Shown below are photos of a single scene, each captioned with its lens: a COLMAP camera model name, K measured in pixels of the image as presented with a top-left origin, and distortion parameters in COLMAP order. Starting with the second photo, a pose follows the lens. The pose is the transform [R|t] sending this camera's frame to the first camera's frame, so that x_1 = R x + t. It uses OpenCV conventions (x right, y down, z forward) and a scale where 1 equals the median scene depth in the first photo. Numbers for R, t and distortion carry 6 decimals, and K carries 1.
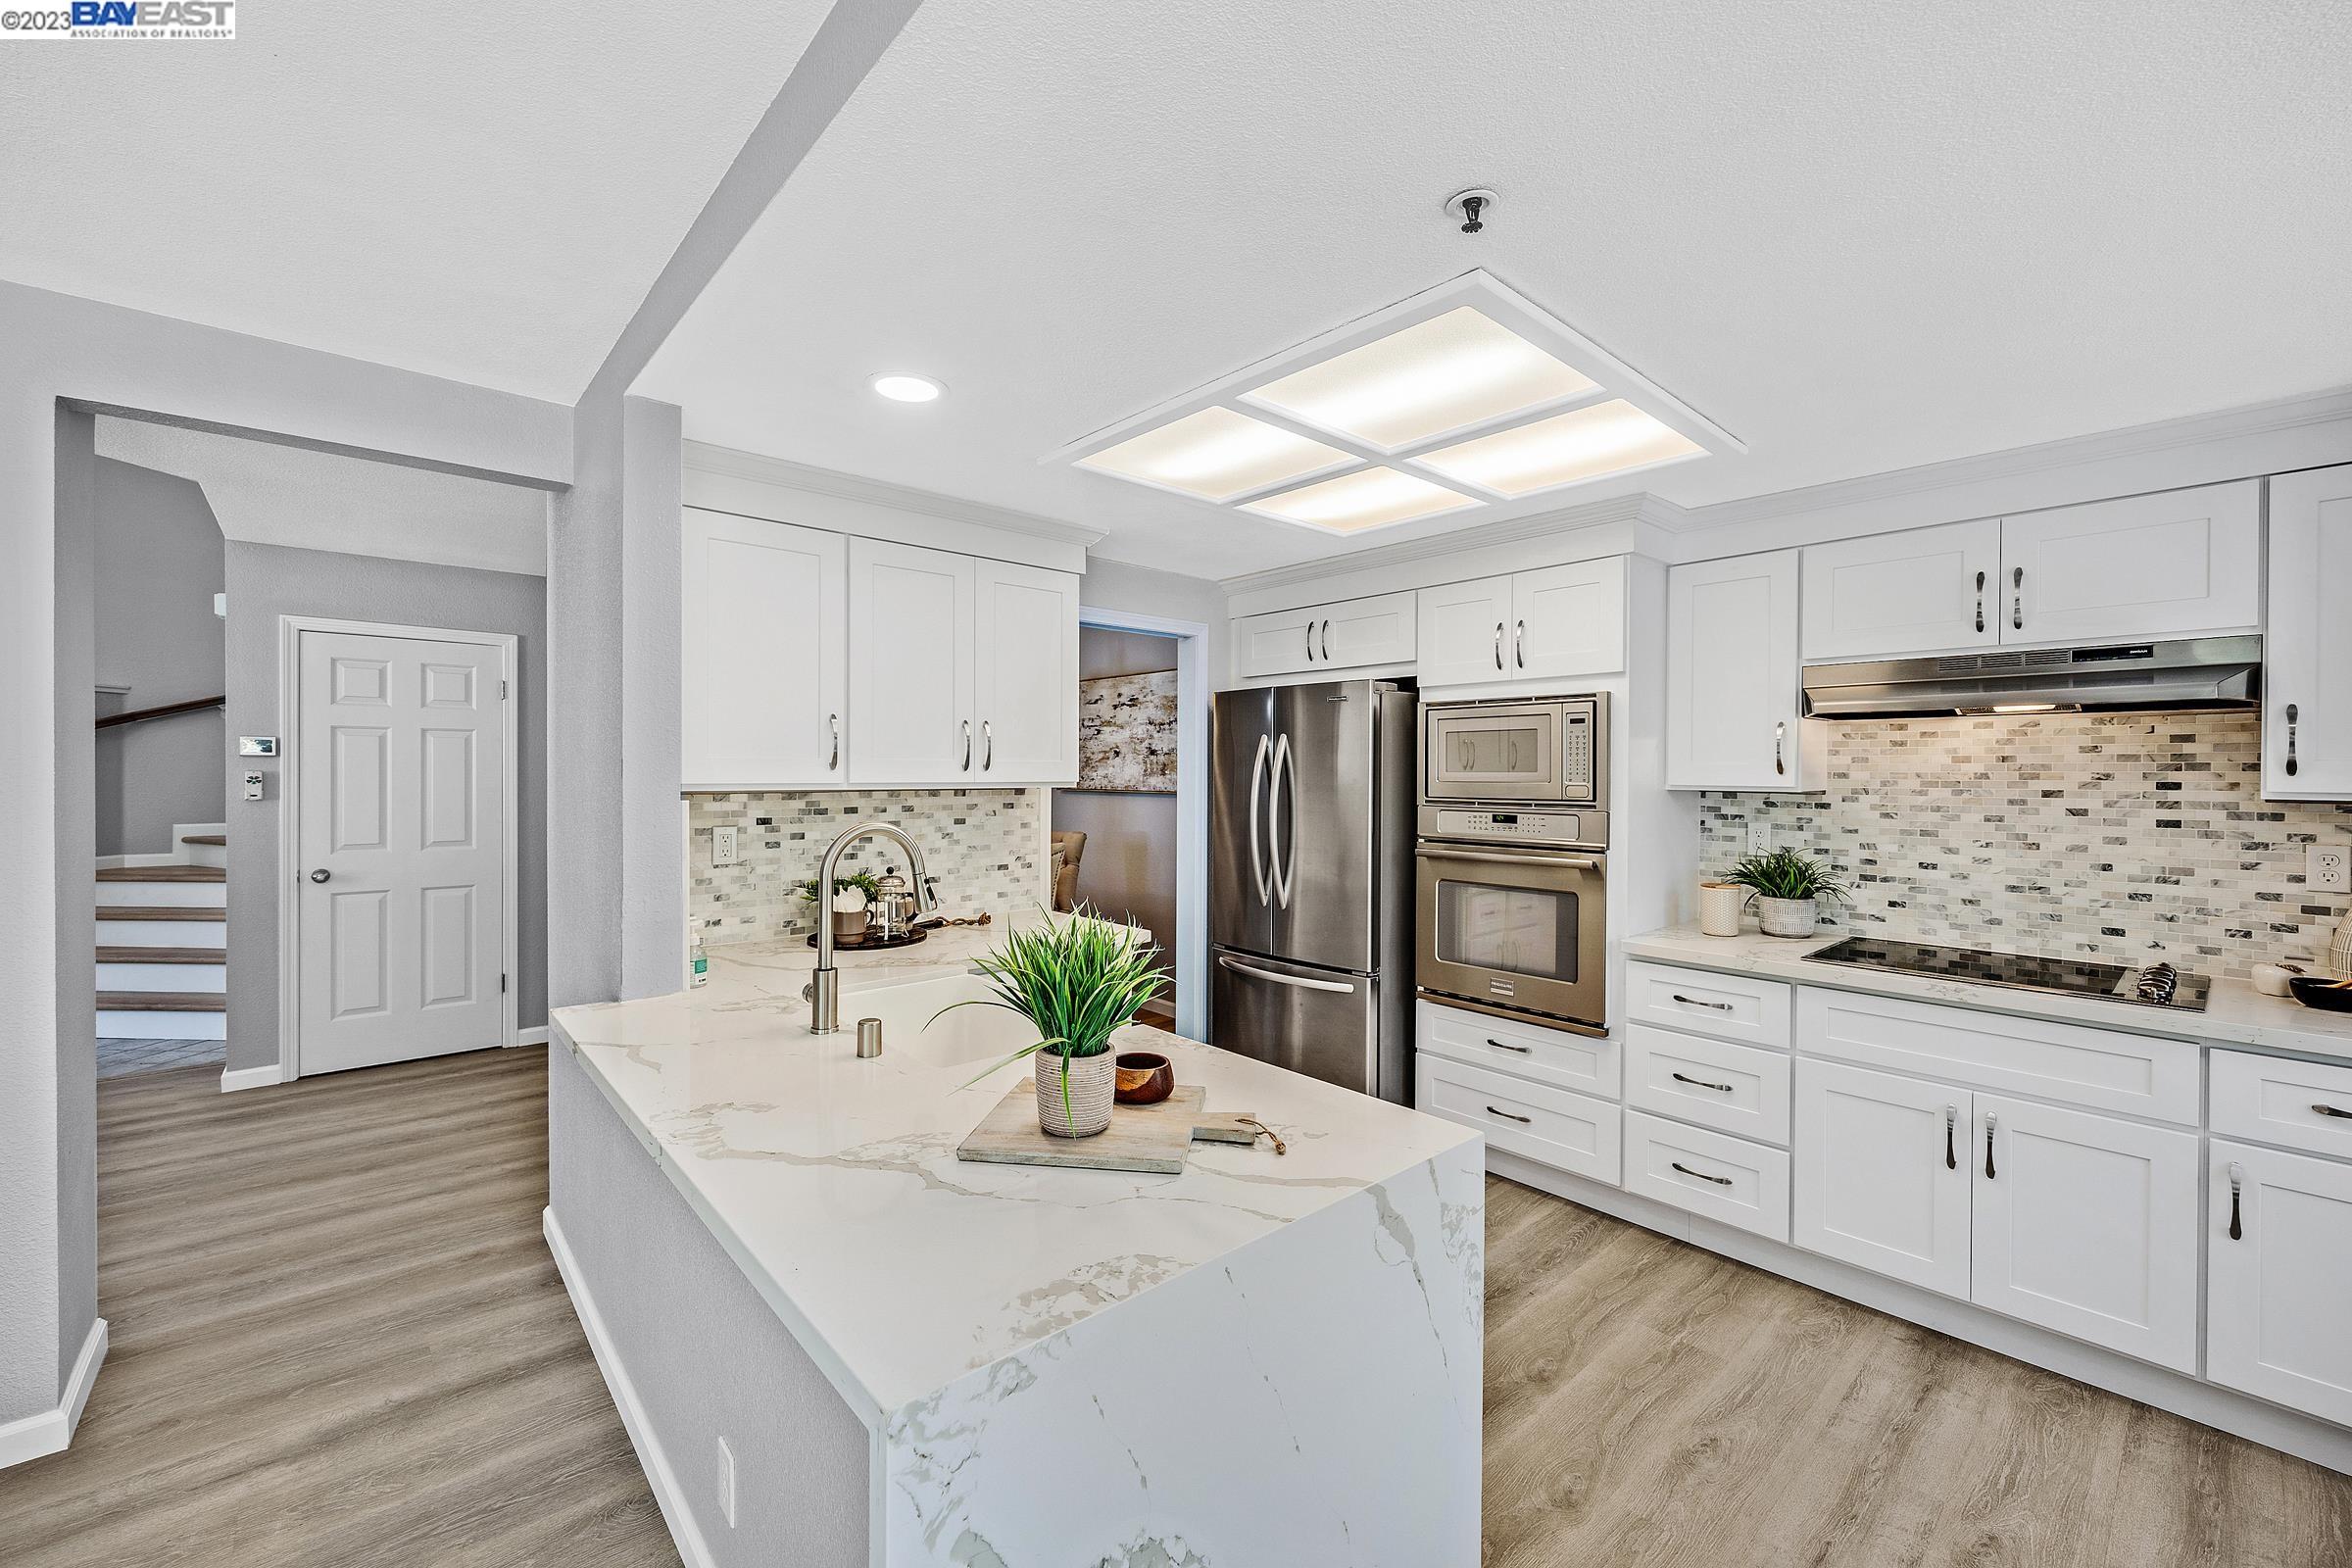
lens RADIAL K [[940.4, 0, 1166.0], [0, 940.4, 776.5], [0, 0, 1]] dist [-0.004307, 0.000339]
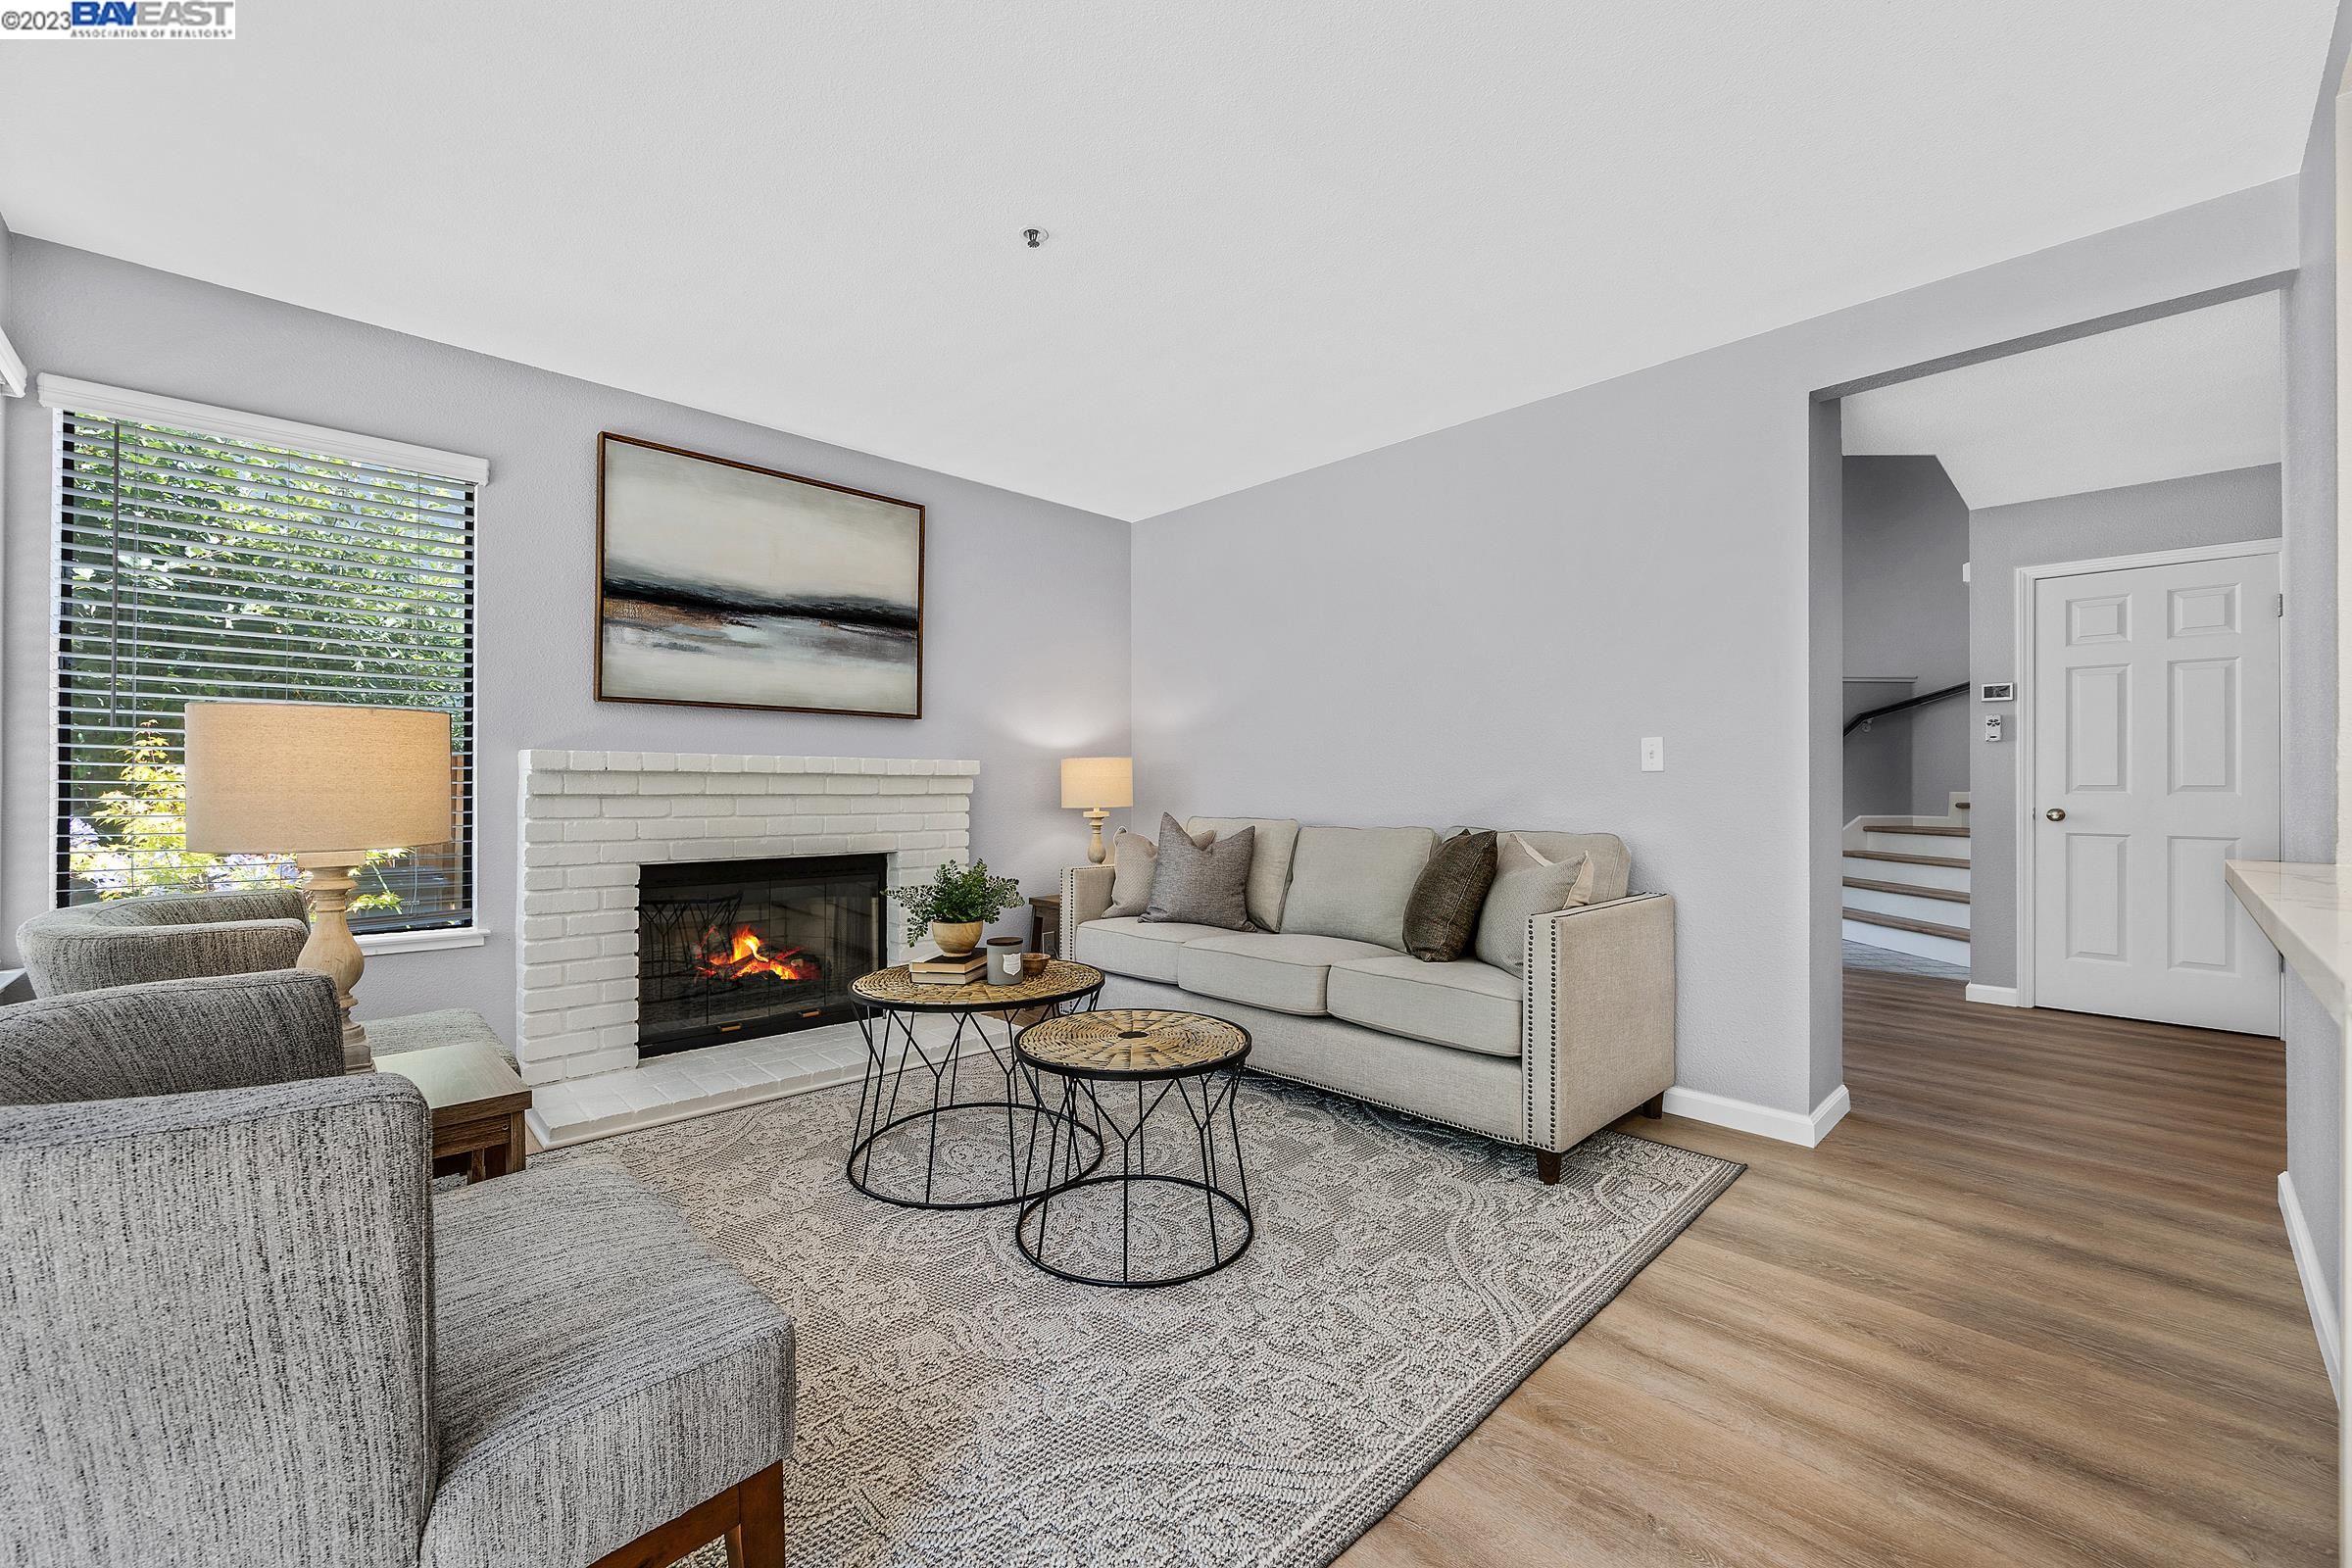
lens RADIAL K [[940.4, 0, 1177.8], [0, 940.4, 788.3], [0, 0, 1]] dist [-0.004307, 0.000339]
pose [[0.047360, -0.004584, -0.998867, 0.116041], [-0.006172, 0.999969, -0.004881, 0.139651], [0.998859, 0.006396, 0.047330, -0.005687]]
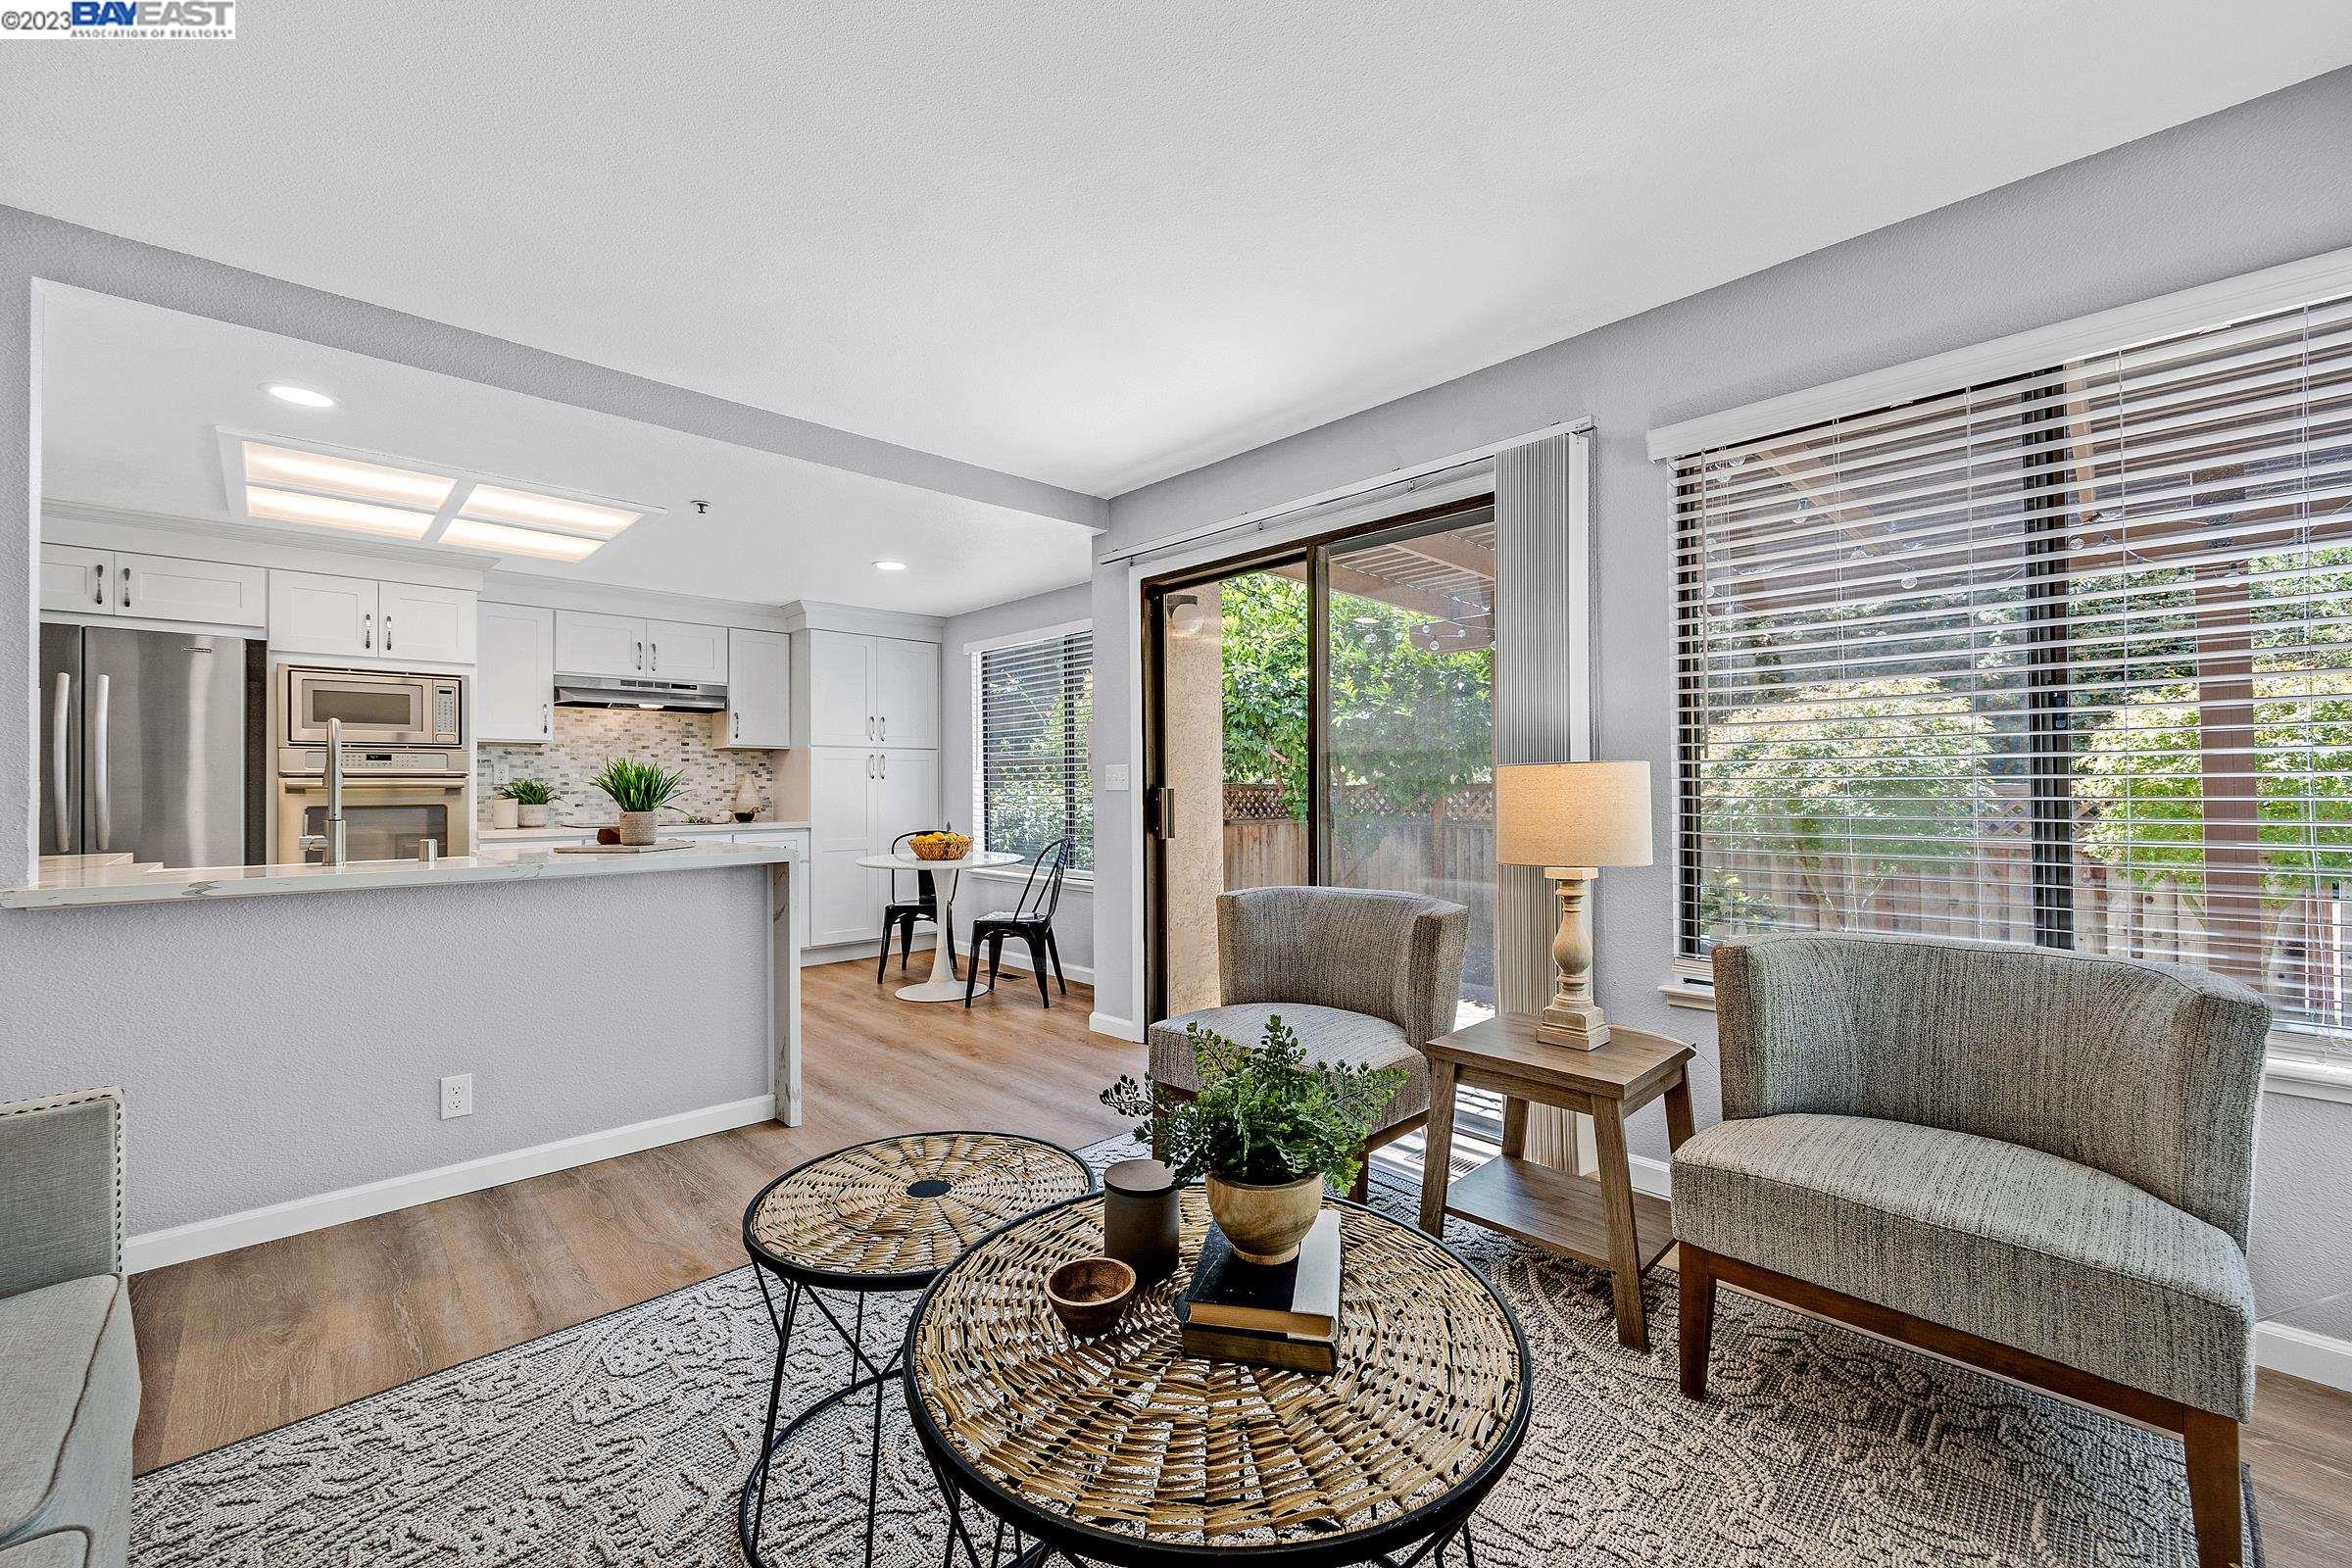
lens RADIAL K [[940.4, 0, 1174.9], [0, 940.4, 783.8], [0, 0, 1]] dist [-0.004307, 0.000339]
pose [[-0.045615, -0.000603, 0.998959, -1.196301], [0.010213, 0.999947, 0.001069, 0.105438], [-0.998907, 0.010251, -0.045607, -0.120282]]
